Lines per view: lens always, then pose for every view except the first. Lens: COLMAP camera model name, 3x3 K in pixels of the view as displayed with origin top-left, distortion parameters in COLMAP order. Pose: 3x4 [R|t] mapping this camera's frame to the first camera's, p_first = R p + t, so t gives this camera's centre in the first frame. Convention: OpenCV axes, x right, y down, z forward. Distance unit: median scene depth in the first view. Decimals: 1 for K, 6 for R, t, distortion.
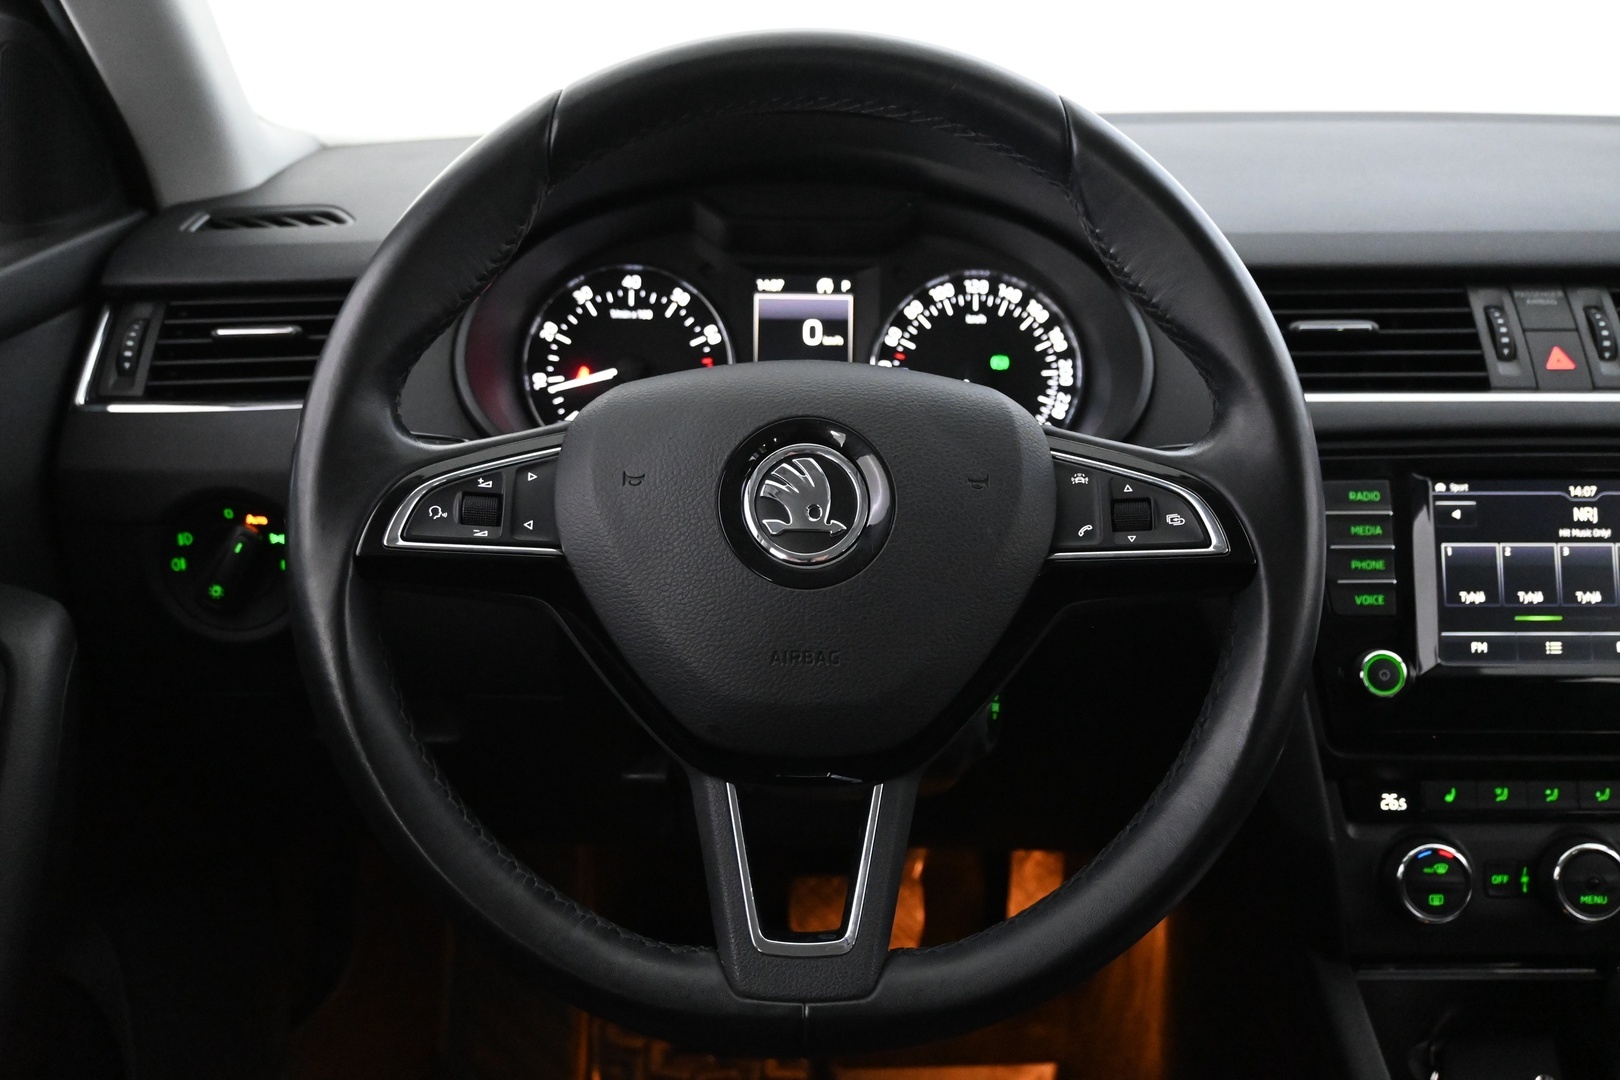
lens RADIAL K [[1555.6, 0, 809.3], [0, 1555.6, 543.2], [0, 0, 1]] dist [0.003194, 0.000000]
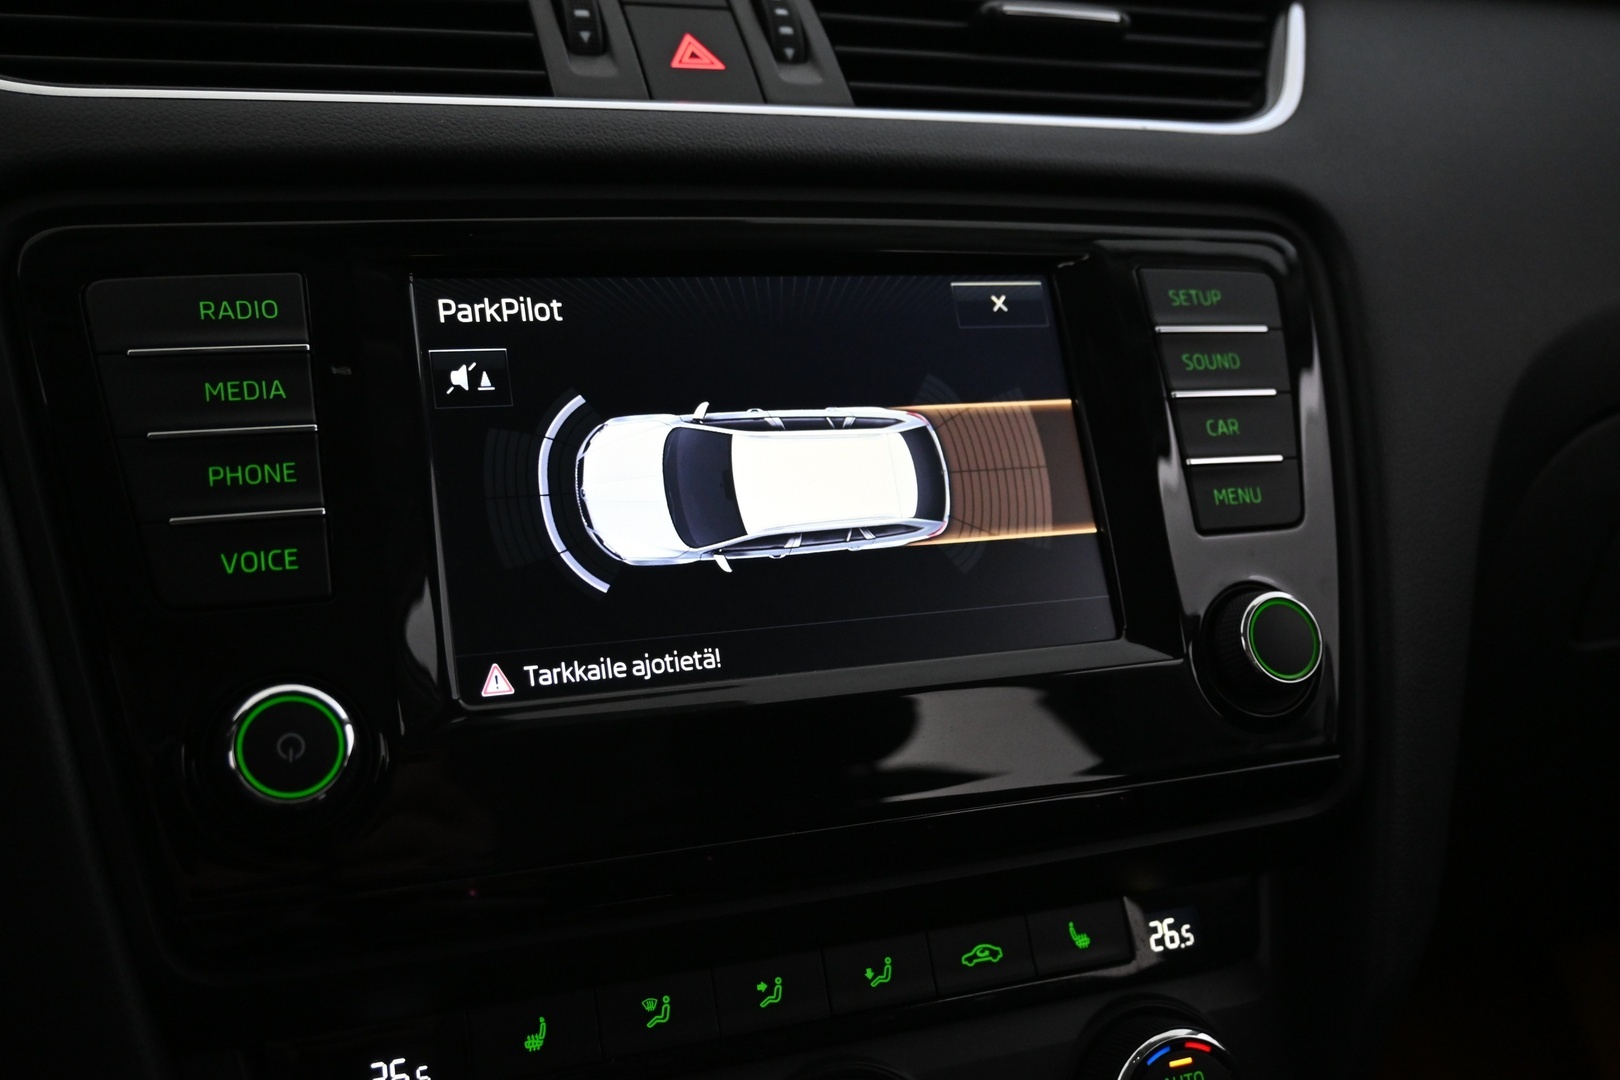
lens RADIAL K [[1630.5, 0, 812.1], [0, 1630.5, 540.9], [0, 0, 1]] dist [0.004400, 0.000000]
pose [[0.929701, -0.066700, 0.362226, 0.338097], [0.112704, 0.987810, -0.107373, 0.089549], [-0.350648, 0.140649, 0.925885, 0.570225]]
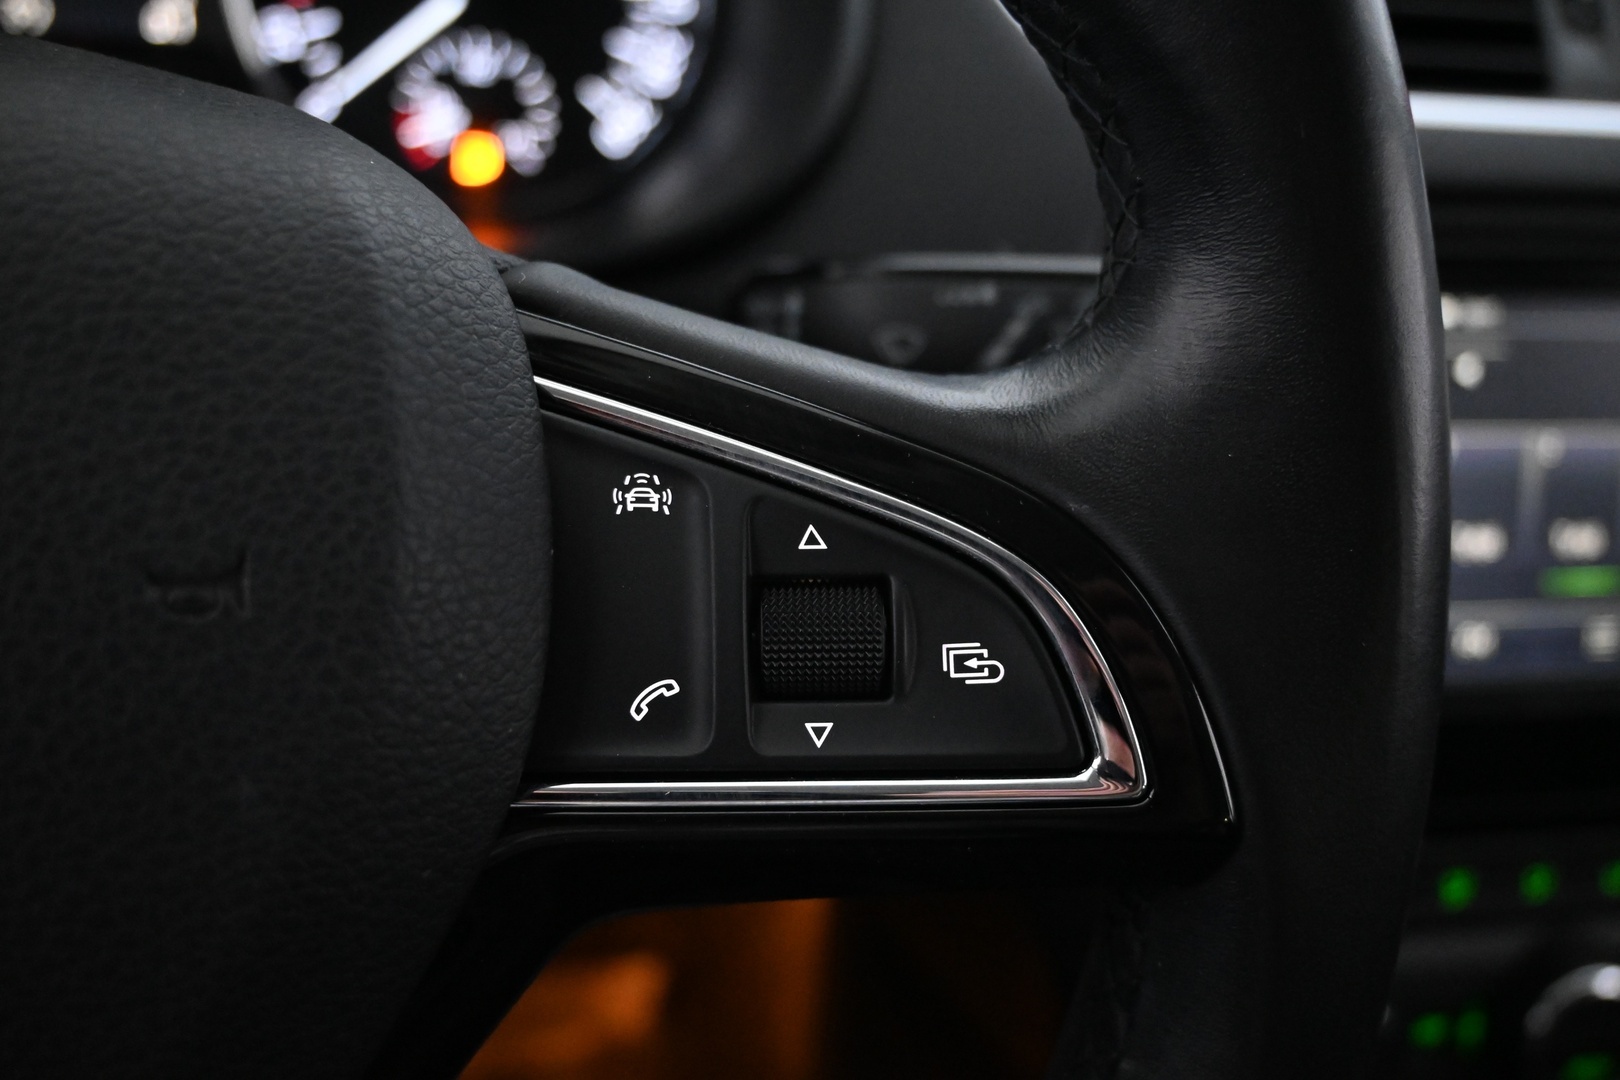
lens RADIAL K [[1555.6, 0, 796.2], [0, 1555.6, 545.8], [0, 0, 1]] dist [0.003194, 0.000000]
pose [[0.977438, -0.015279, 0.210671, 0.113142], [-0.041789, 0.963678, 0.263779, -0.085060], [-0.207049, -0.266631, 0.941296, 0.582607]]
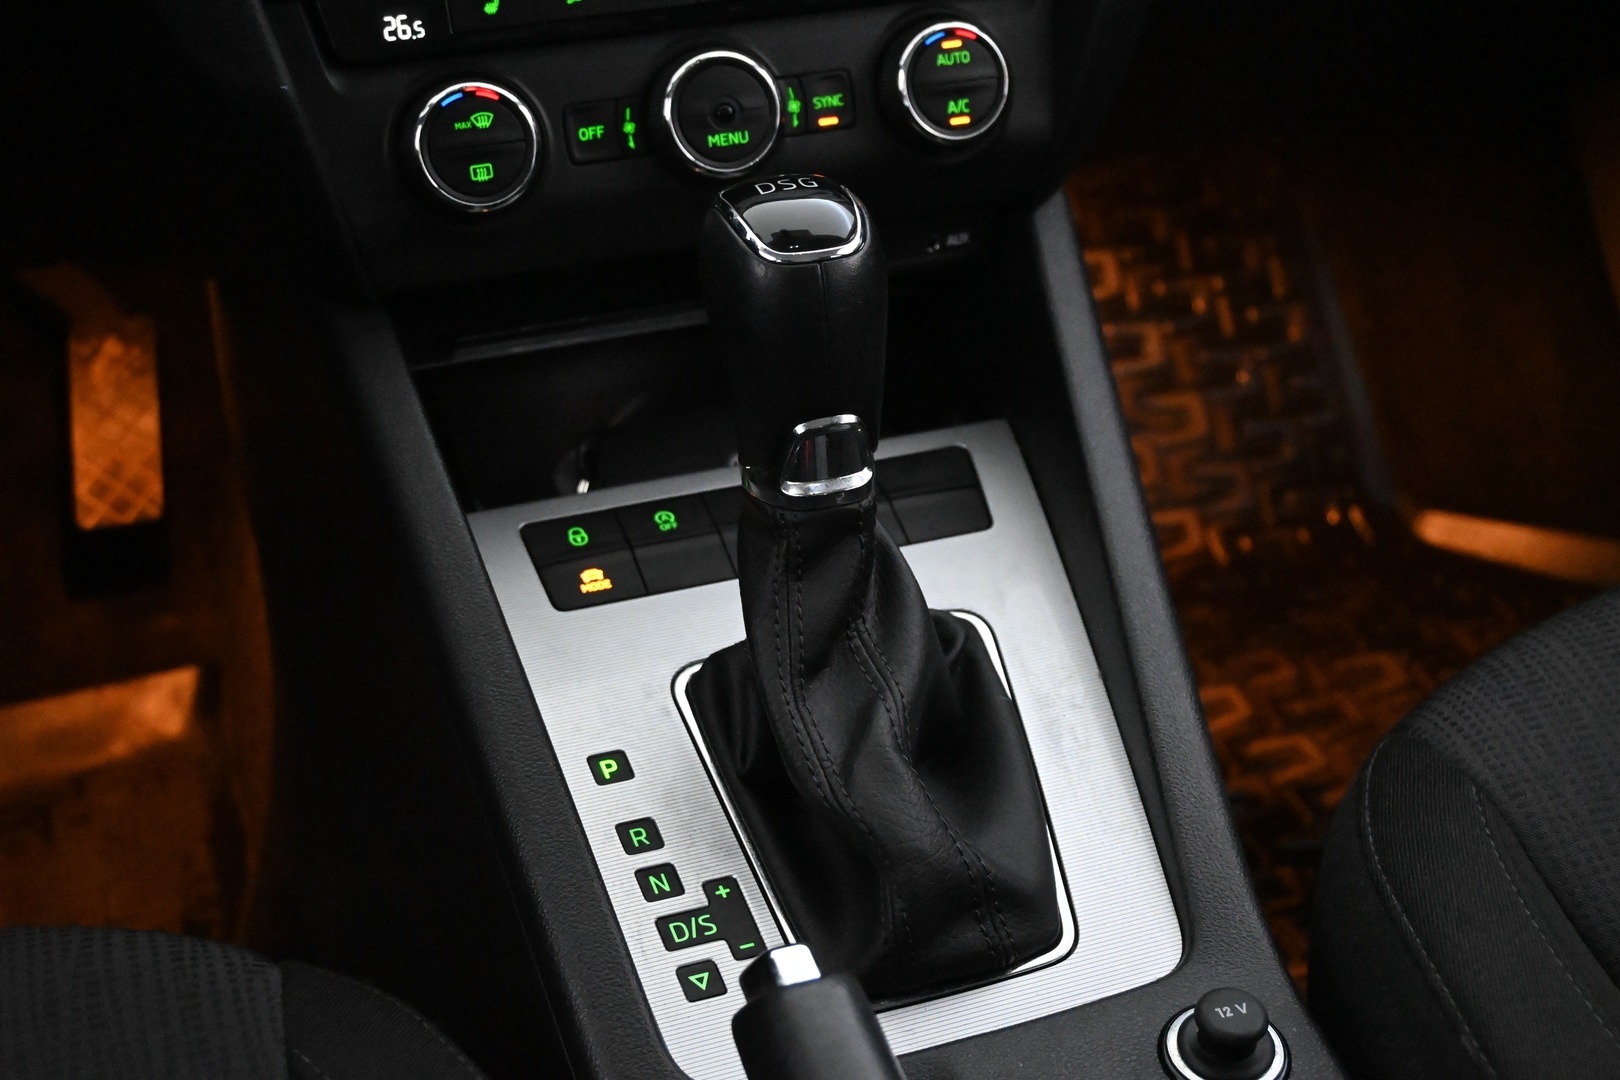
lens RADIAL K [[2256.5, 0, 817.0], [0, 2256.5, 542.5], [0, 0, 1]] dist [0.002388, 0.000000]
pose [[0.945131, -0.177253, 0.274423, 0.257011], [0.118678, 0.968910, 0.217093, 0.192358], [-0.304372, -0.172614, 0.936783, 0.104436]]
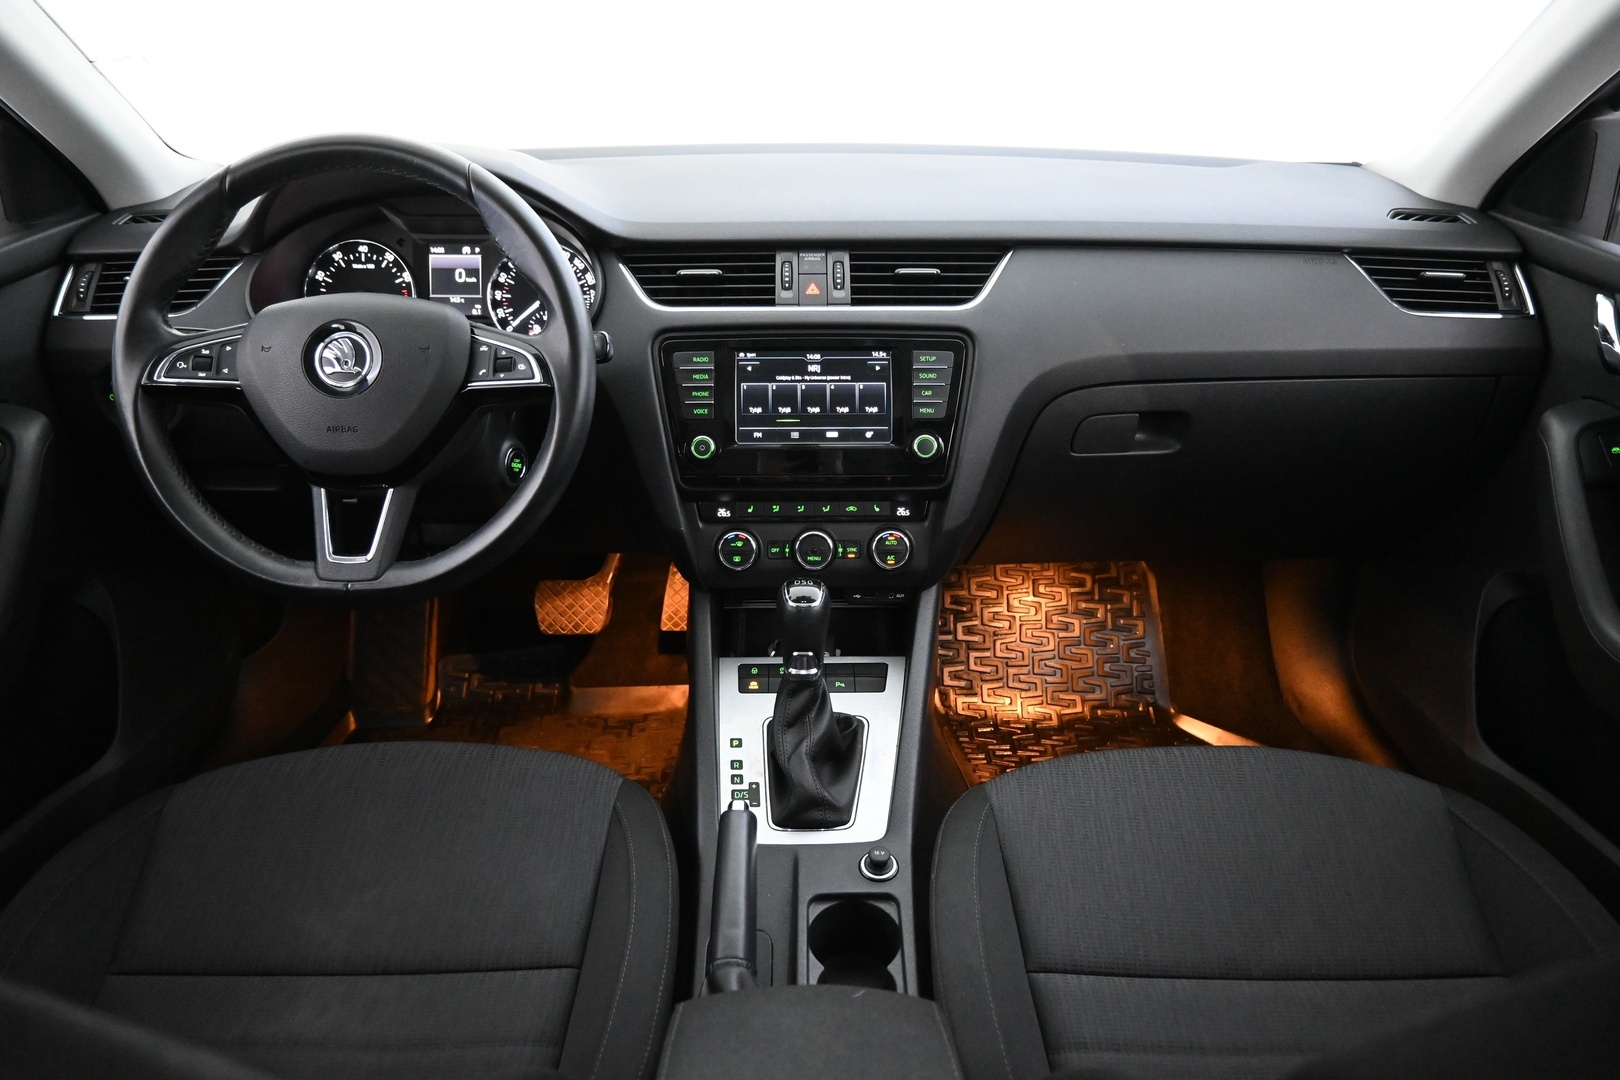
lens RADIAL K [[1114.6, 0, 813.8], [0, 1114.6, 541.3], [0, 0, 1]] dist [-0.000723, 0.001791]
pose [[0.999989, -0.003713, -0.002808, 0.505598], [0.004005, 0.993682, 0.112157, 0.042022], [0.002374, -0.112167, 0.993687, -0.451029]]
